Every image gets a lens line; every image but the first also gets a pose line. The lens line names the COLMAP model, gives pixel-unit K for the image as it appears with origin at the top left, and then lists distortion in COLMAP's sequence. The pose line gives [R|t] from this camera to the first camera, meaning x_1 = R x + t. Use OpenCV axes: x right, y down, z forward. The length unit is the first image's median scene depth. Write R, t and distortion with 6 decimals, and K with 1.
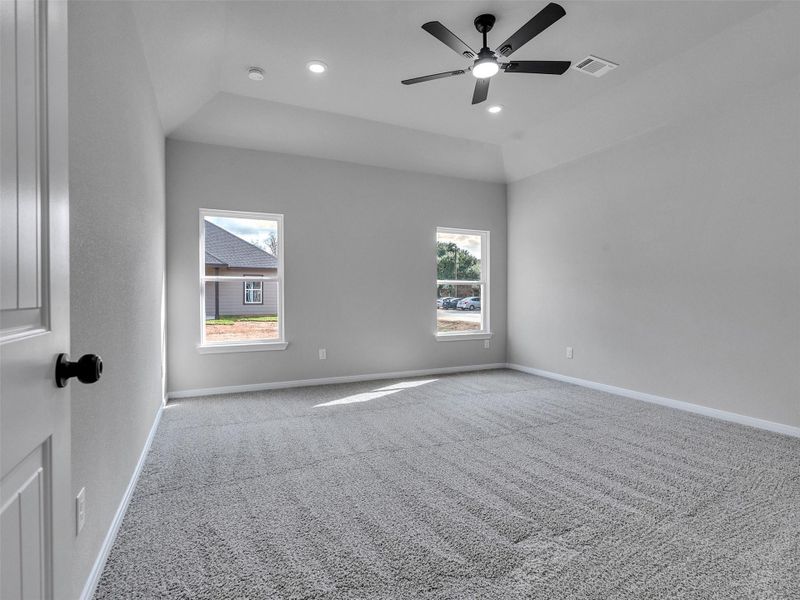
lens RADIAL K [[409.8, 0, 392.9], [0, 409.8, 300.0], [0, 0, 1]] dist [-0.000812, 0.000848]
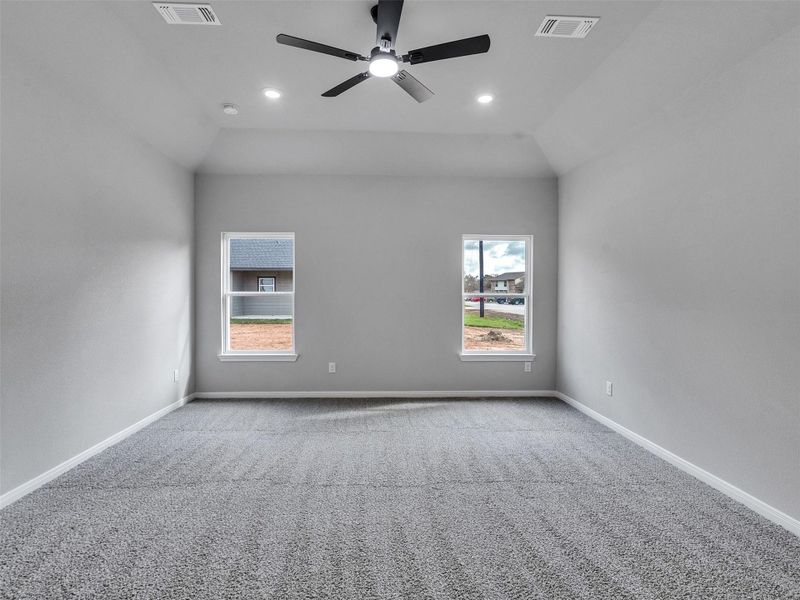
lens RADIAL K [[409.8, 0, 392.9], [0, 409.8, 300.0], [0, 0, 1]] dist [-0.000812, 0.000848]
pose [[0.925819, 0.011177, -0.377802, 0.341484], [-0.010174, 0.999937, 0.004651, -0.040269], [0.377831, -0.000462, 0.925875, 0.115194]]
